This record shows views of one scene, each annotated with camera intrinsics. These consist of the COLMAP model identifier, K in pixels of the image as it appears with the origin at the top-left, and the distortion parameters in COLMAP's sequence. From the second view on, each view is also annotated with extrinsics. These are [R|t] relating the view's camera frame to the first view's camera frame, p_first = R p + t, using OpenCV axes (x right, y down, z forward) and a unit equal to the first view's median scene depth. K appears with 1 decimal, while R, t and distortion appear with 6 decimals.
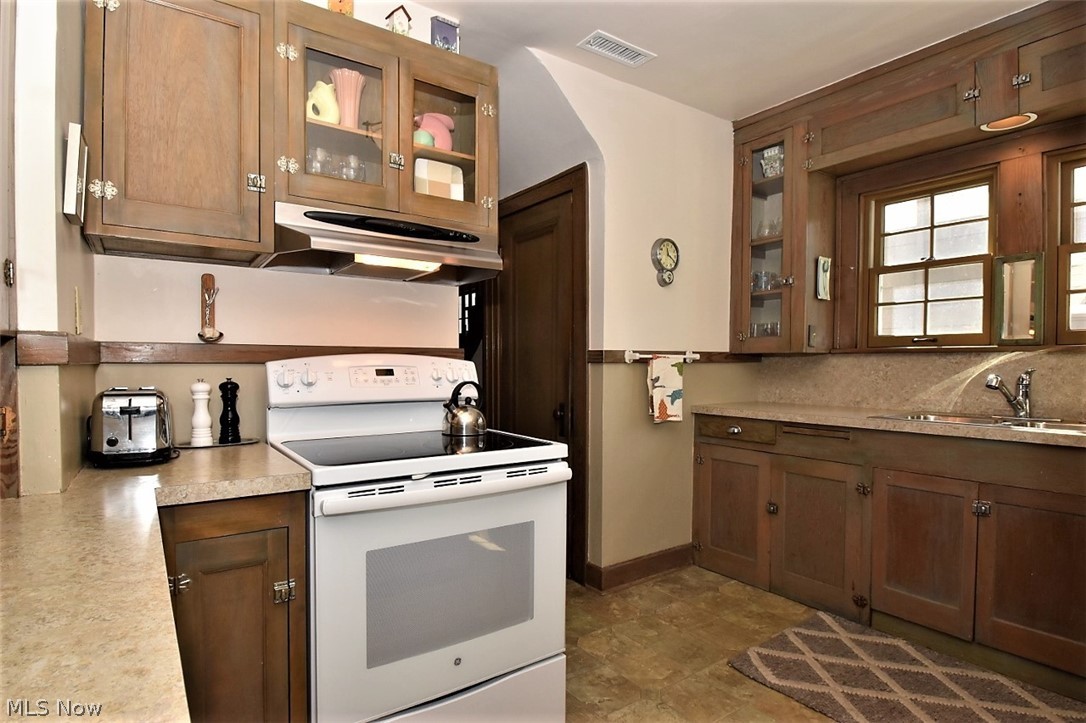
lens RADIAL K [[571.4, 0, 540.2], [0, 571.4, 363.2], [0, 0, 1]] dist [0.000791, 0.000188]
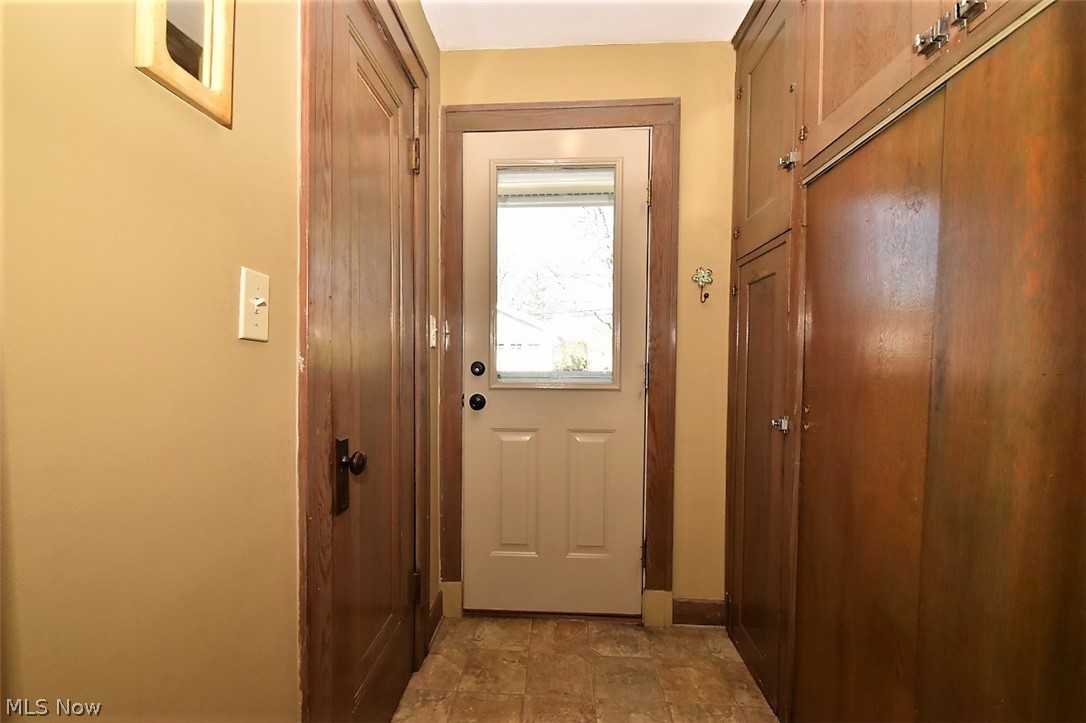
lens RADIAL K [[483.1, 0, 539.4], [0, 483.1, 362.5], [0, 0, 1]] dist [0.000431, -0.000008]
pose [[-0.775566, -0.005581, 0.631242, -0.093445], [0.003188, 0.999914, 0.012757, 0.008429], [-0.631258, 0.011906, -0.775481, 1.521820]]
